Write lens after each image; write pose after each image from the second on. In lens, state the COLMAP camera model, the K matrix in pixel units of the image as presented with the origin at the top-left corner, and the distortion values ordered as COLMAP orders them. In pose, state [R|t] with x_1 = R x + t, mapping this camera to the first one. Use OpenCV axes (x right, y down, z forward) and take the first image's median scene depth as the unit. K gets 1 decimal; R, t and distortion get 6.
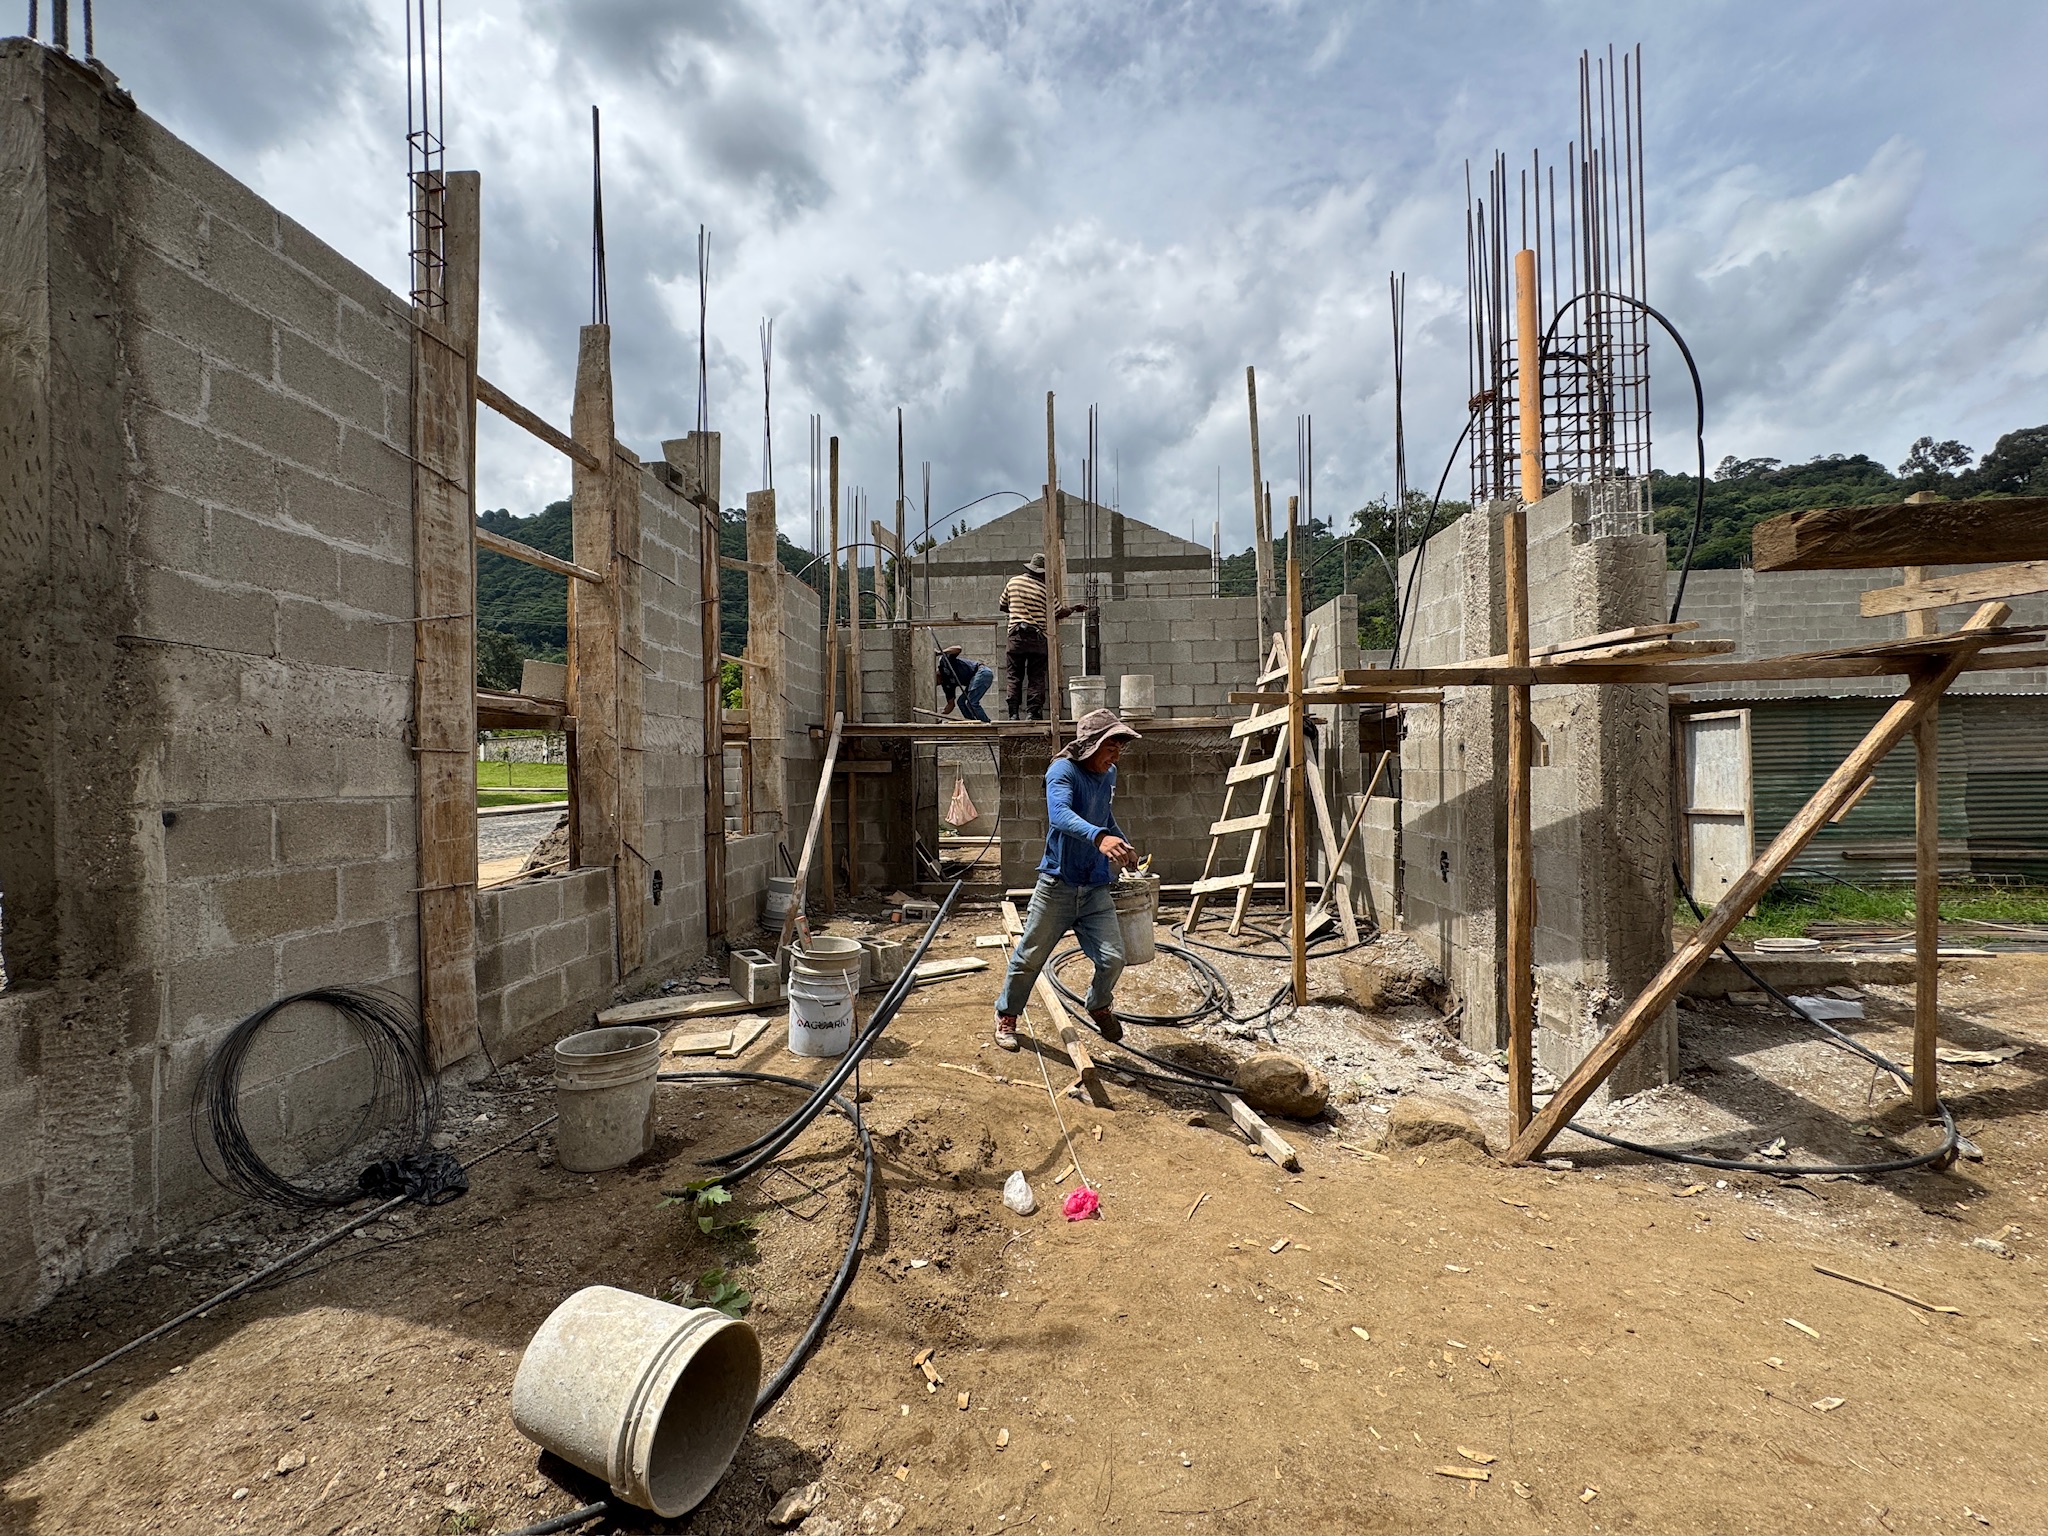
lens RADIAL K [[829.1, 0, 1024.0], [0, 829.1, 768.0], [0, 0, 1]] dist [0.000462, 0.000093]
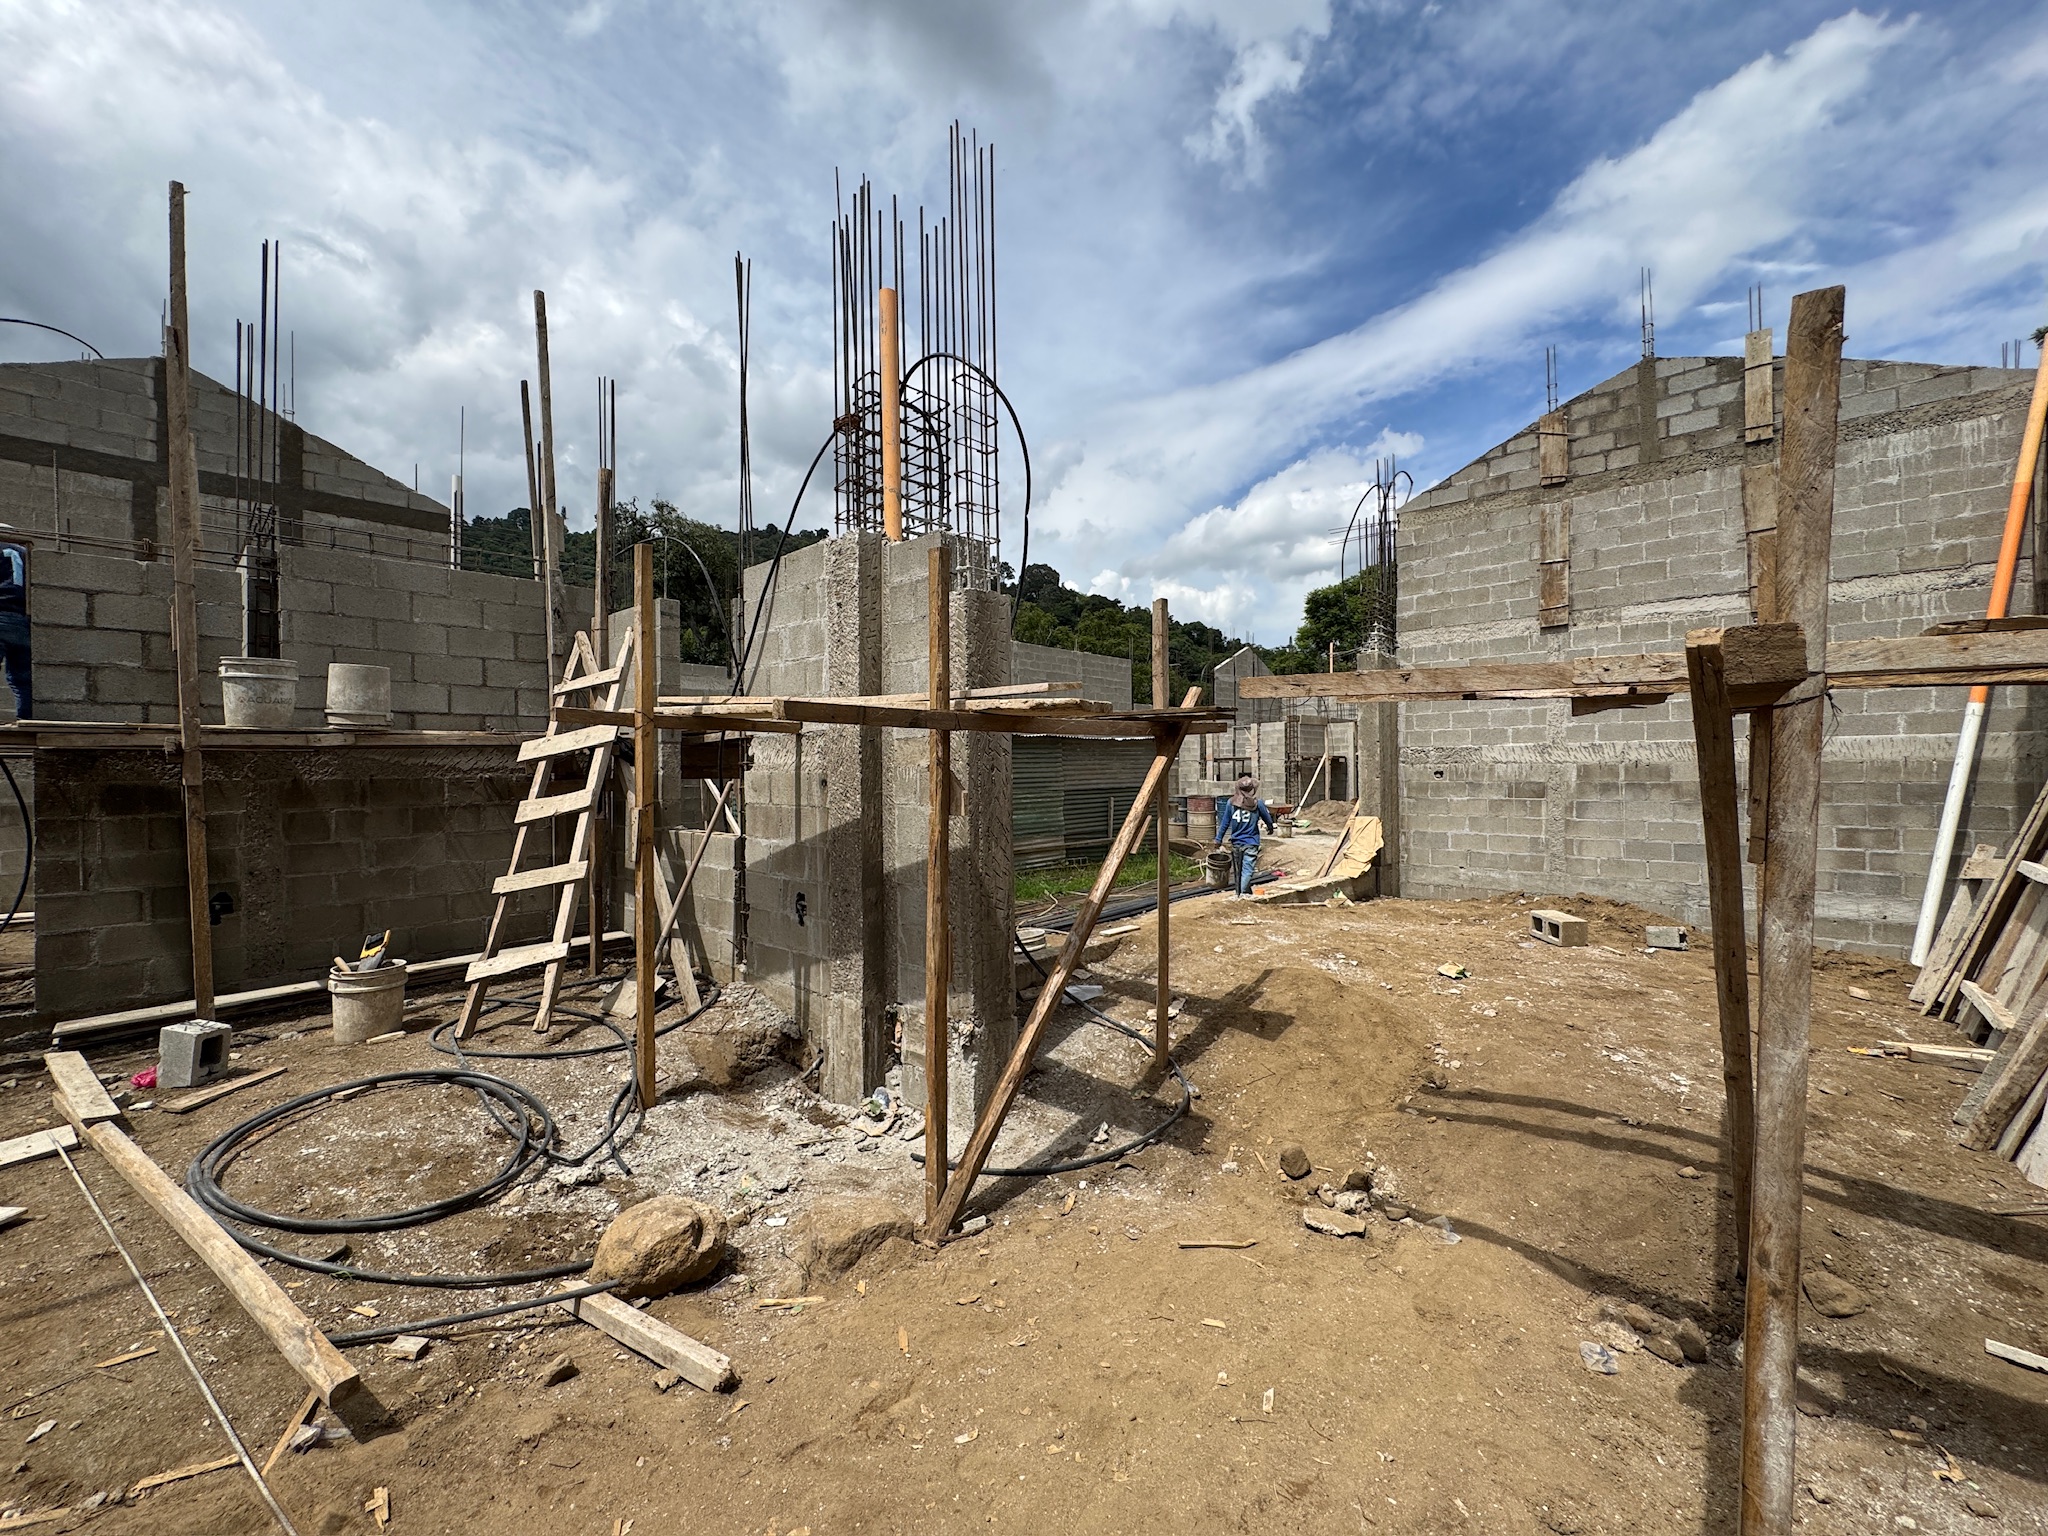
lens RADIAL K [[819.9, 0, 1024.0], [0, 819.9, 768.0], [0, 0, 1]] dist [-0.000164, 0.000092]
pose [[0.641493, 0.009391, 0.767071, -0.042155], [-0.001822, 0.999941, -0.010718, -0.032199], [-0.767126, 0.005478, 0.641473, 0.228662]]
